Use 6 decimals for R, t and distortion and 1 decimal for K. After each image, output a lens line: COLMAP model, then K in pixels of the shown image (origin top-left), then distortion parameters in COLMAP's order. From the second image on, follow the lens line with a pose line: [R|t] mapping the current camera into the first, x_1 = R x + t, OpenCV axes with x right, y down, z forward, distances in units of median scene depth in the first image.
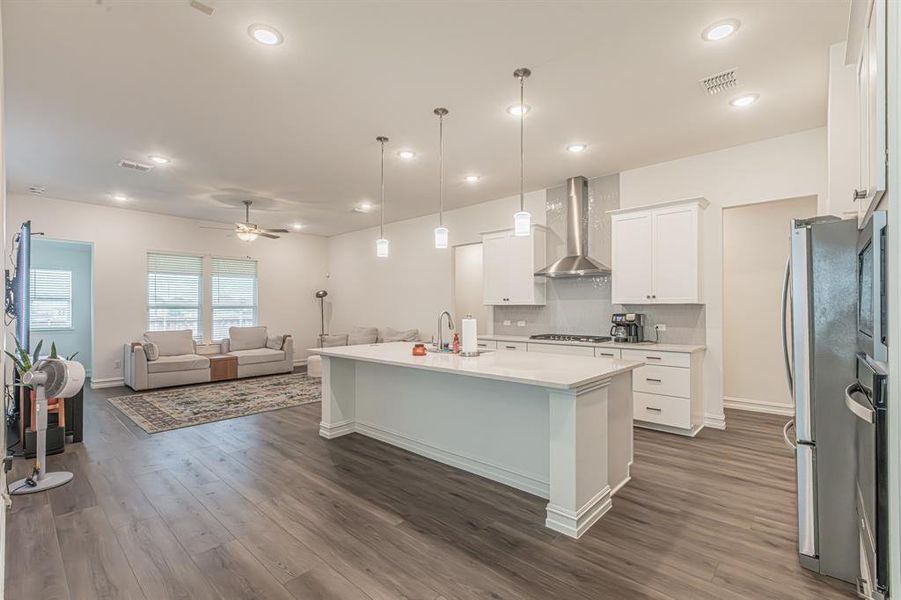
lens RADIAL K [[402.1, 0, 450.9], [0, 402.1, 307.4], [0, 0, 1]] dist [-0.003828, 0.000196]
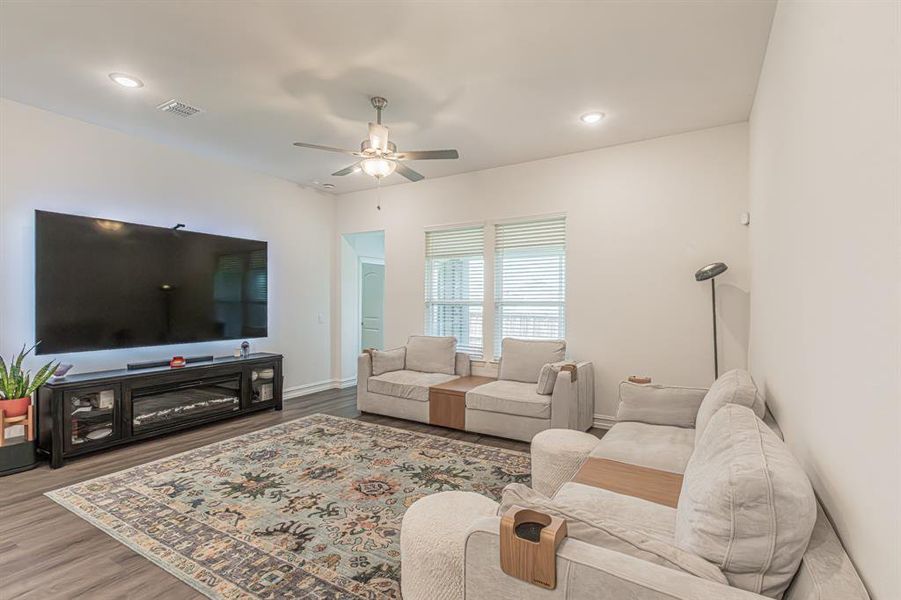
lens RADIAL K [[412.3, 0, 451.9], [0, 412.3, 305.6], [0, 0, 1]] dist [0.000943, -0.000762]
pose [[0.190734, 0.009403, -0.981597, 0.040489], [-0.003236, 0.999955, 0.008950, -0.004773], [0.981636, 0.001469, 0.190756, 1.272871]]
